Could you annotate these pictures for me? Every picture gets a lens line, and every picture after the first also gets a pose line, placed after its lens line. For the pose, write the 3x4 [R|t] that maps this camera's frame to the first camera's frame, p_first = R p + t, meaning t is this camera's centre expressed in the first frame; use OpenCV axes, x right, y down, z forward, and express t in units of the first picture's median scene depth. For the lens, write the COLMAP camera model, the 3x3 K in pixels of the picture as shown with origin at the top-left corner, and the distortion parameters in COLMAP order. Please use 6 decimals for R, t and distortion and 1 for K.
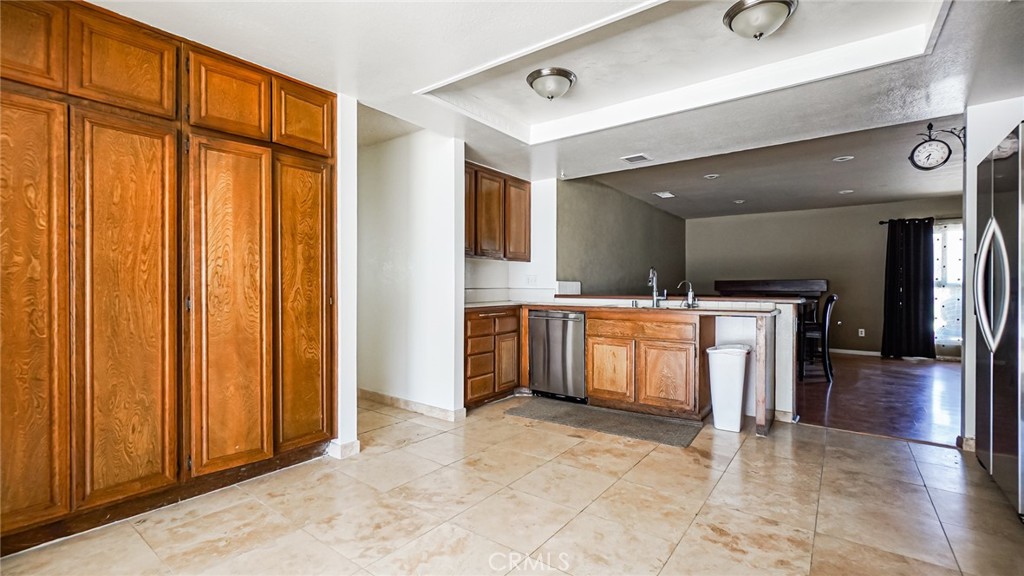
lens RADIAL K [[452.1, 0, 491.5], [0, 452.1, 288.3], [0, 0, 1]] dist [-0.002273, 0.001367]
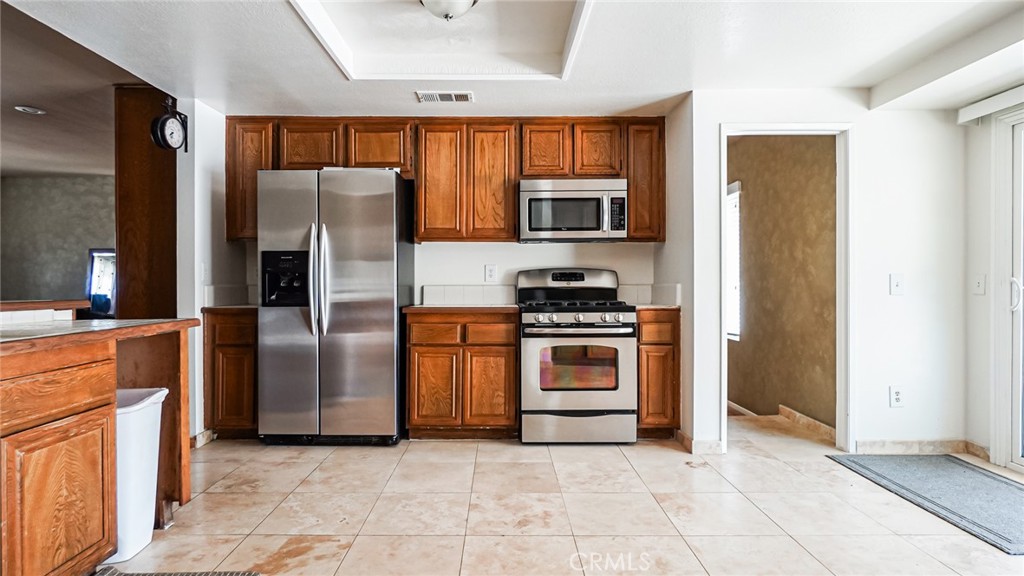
lens RADIAL K [[542.8, 0, 490.7], [0, 542.8, 282.5], [0, 0, 1]] dist [-0.002624, 0.000986]
pose [[-0.625718, -0.000735, 0.780049, -0.192517], [0.001333, 0.999997, 0.002012, -0.001462], [-0.780048, 0.002299, -0.625715, 0.882837]]
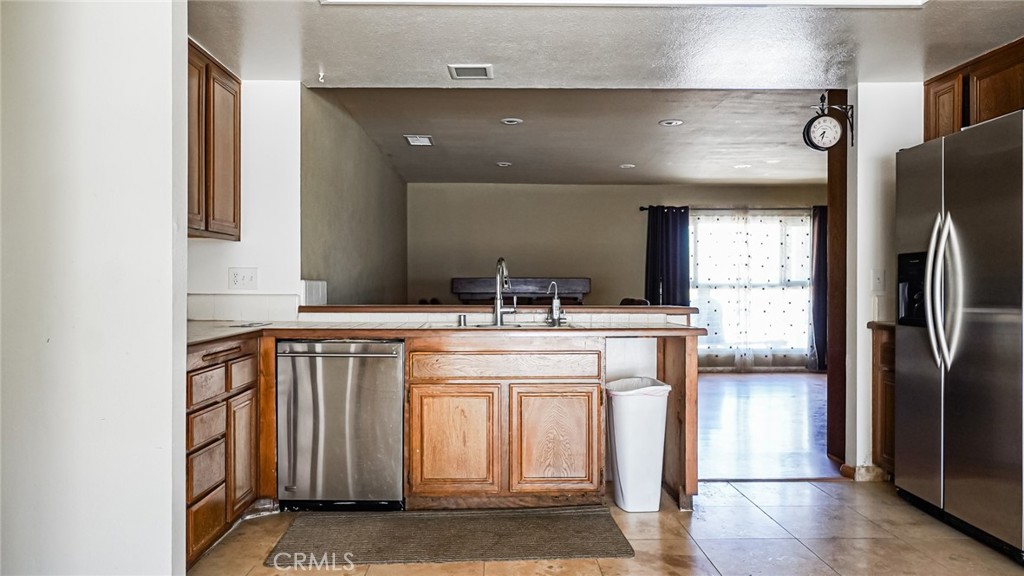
lens RADIAL K [[711.9, 0, 503.9], [0, 711.9, 289.4], [0, 0, 1]] dist [-0.008321, 0.000702]
pose [[0.773475, -0.004898, 0.633808, -0.235662], [0.002016, 0.999984, 0.005267, -0.011243], [-0.633824, -0.002796, 0.773472, 0.270667]]
